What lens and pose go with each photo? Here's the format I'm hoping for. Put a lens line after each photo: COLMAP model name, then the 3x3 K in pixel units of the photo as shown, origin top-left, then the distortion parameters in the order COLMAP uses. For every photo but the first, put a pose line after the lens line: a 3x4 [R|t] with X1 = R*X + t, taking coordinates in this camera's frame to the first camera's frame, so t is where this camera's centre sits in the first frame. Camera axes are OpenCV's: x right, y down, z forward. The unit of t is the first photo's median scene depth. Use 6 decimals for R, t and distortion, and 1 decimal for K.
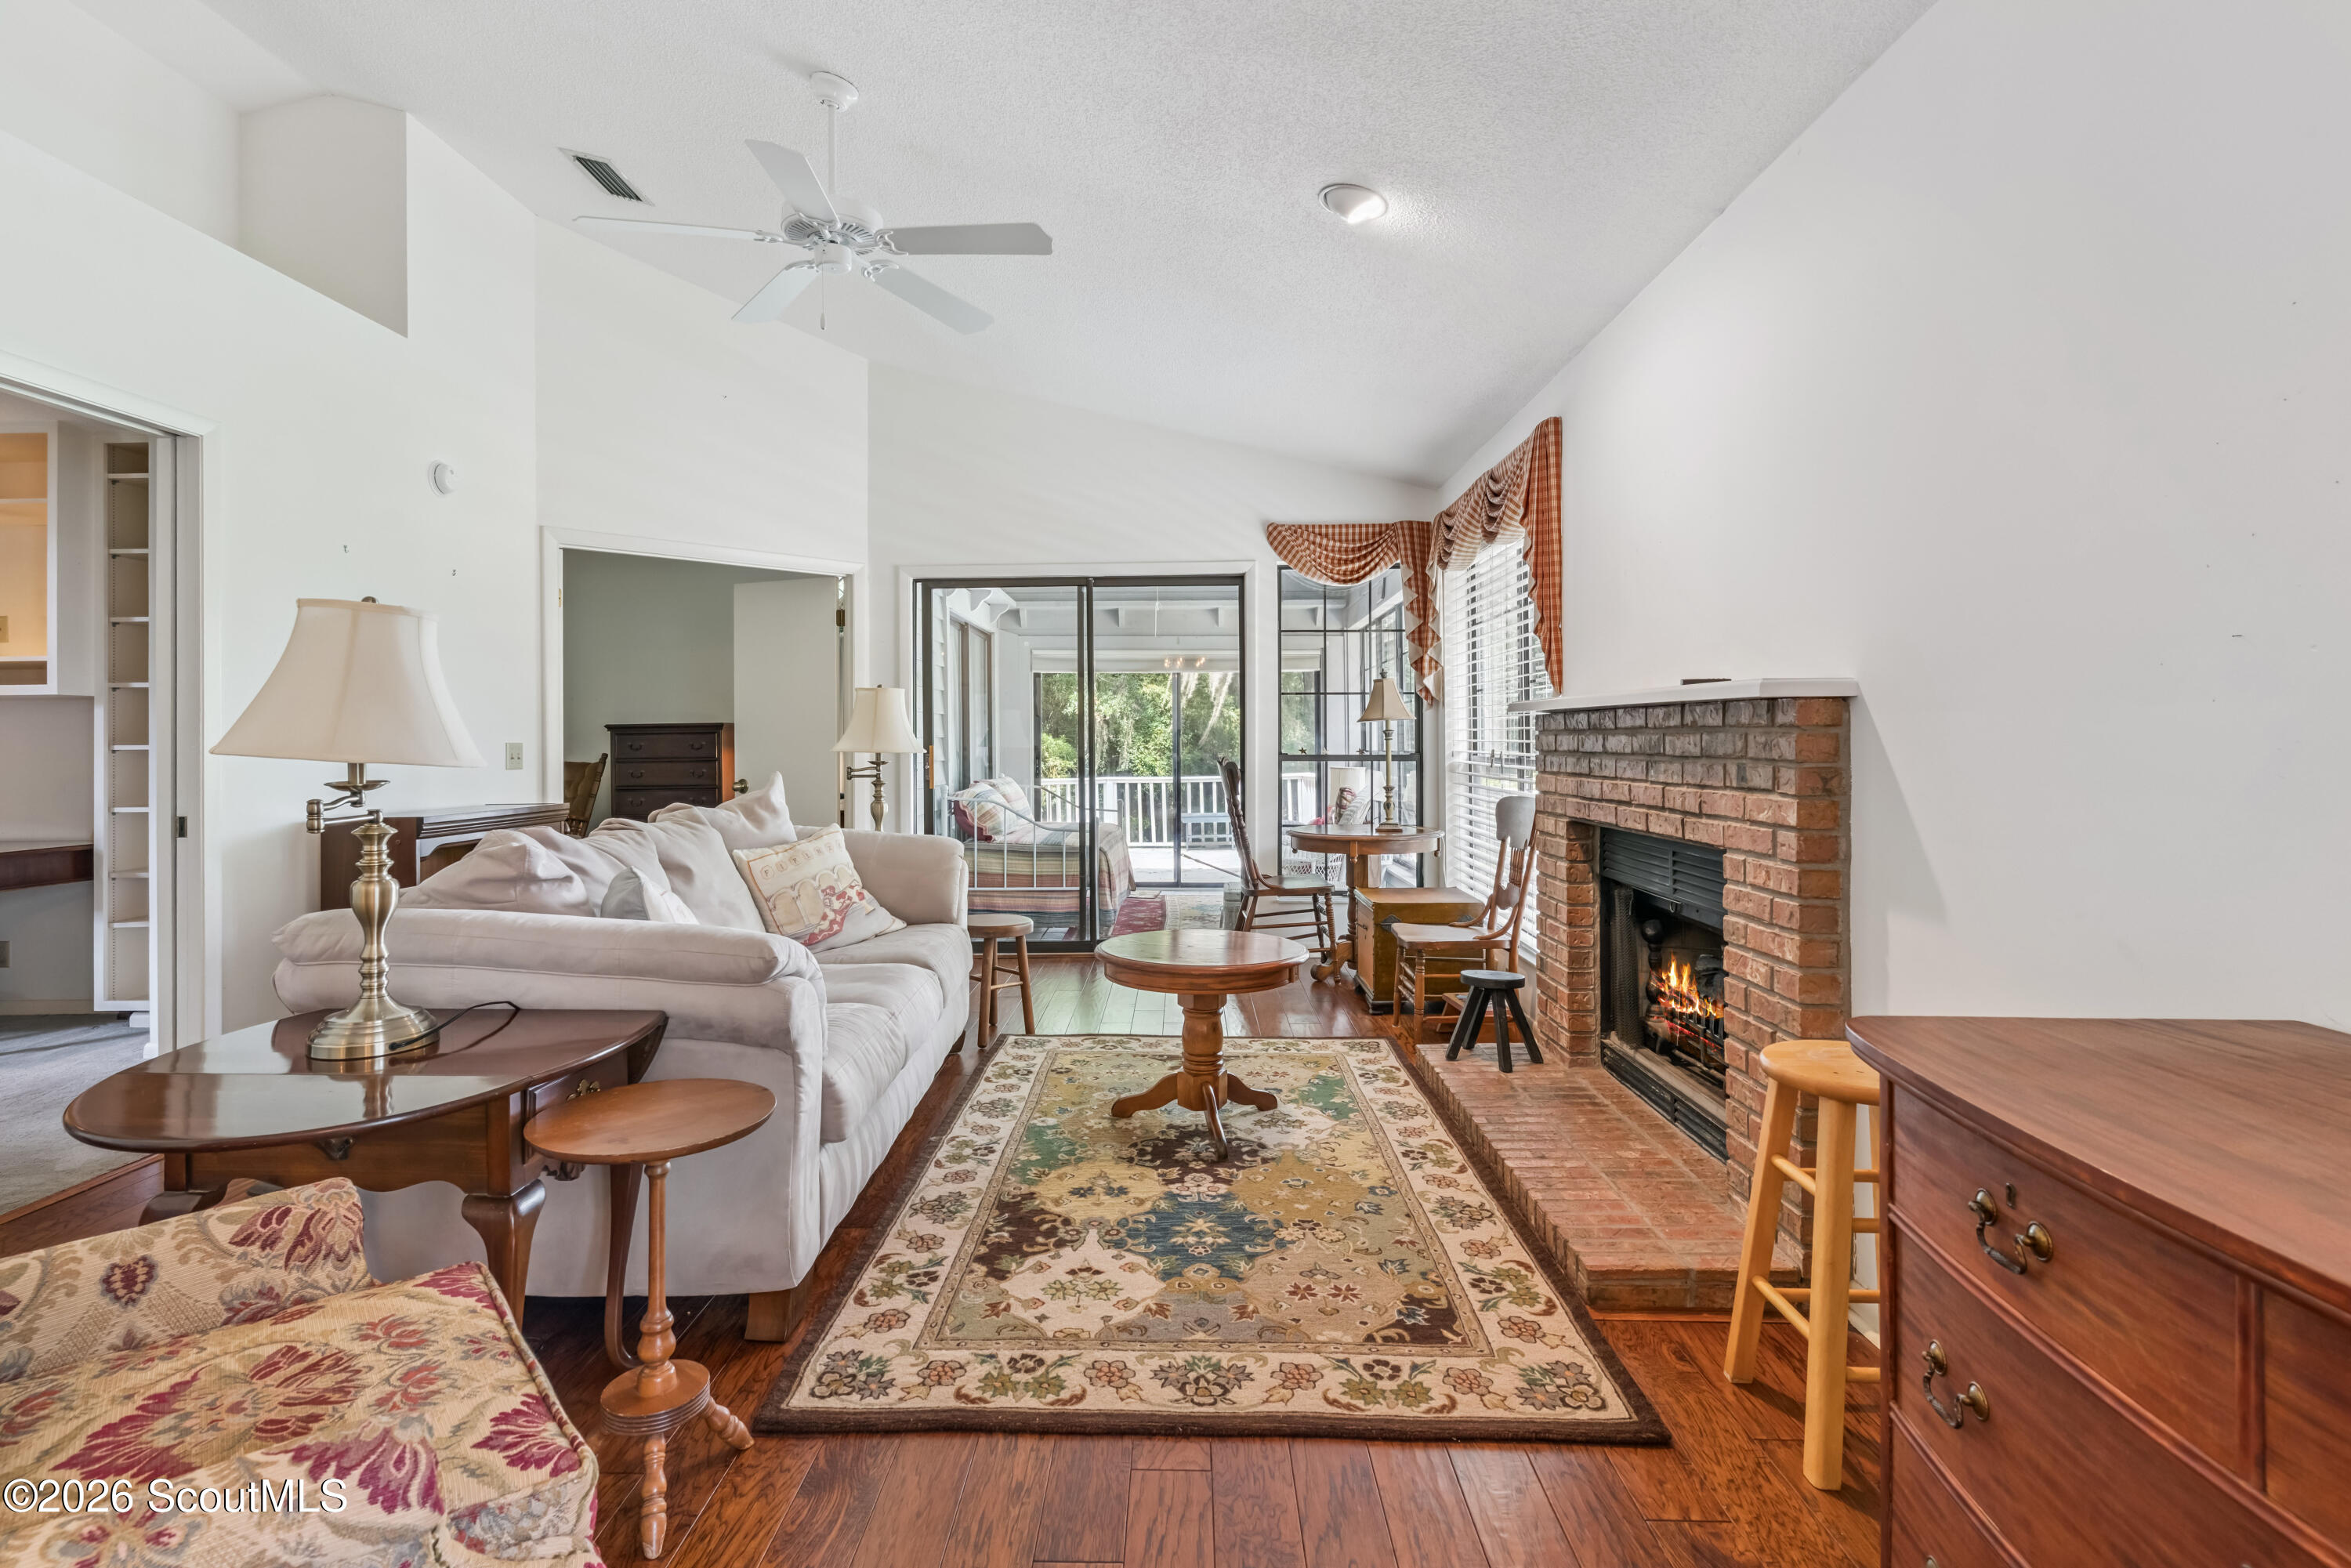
lens RADIAL K [[1126.8, 0, 1144.1], [0, 1126.8, 737.1], [0, 0, 1]] dist [0.000618, 0.000316]
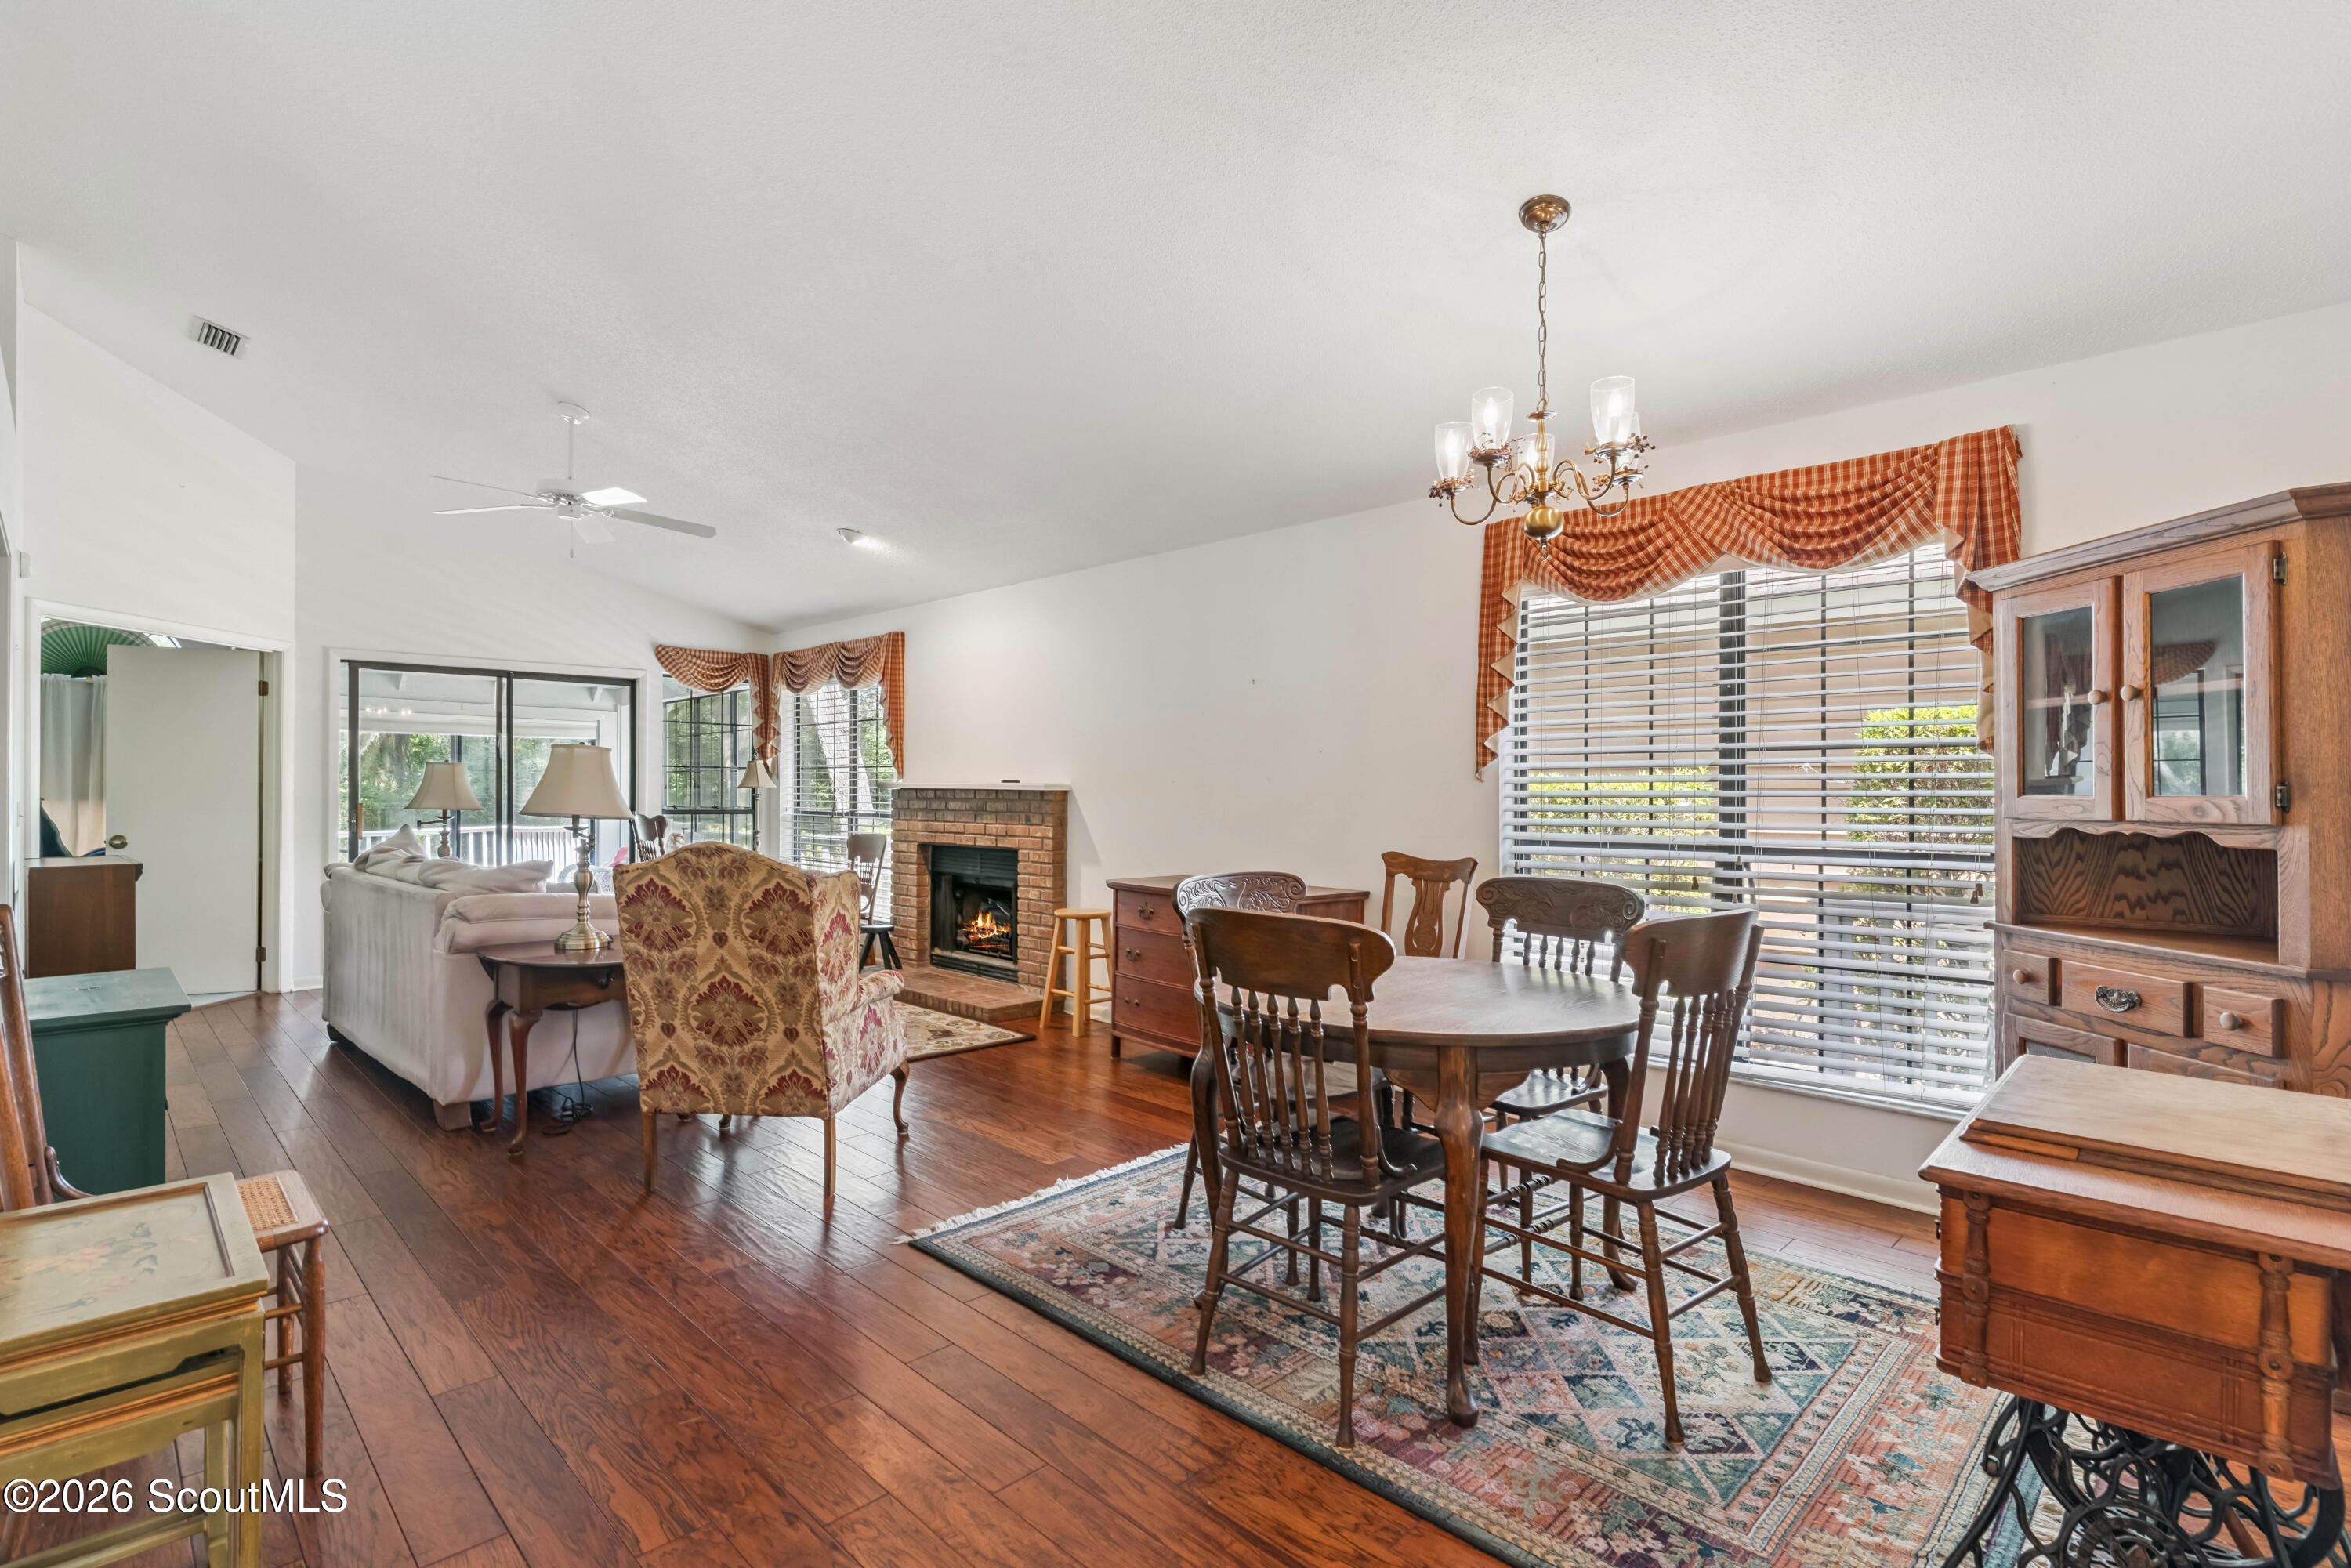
lens RADIAL K [[1113.1, 0, 1159.0], [0, 1113.1, 778.5], [0, 0, 1]] dist [0.003232, 0.001702]
pose [[0.688867, 0.017252, 0.724682, -0.749059], [-0.010134, 0.999848, -0.014170, -0.017139], [-0.724817, 0.002418, 0.688937, -0.652647]]
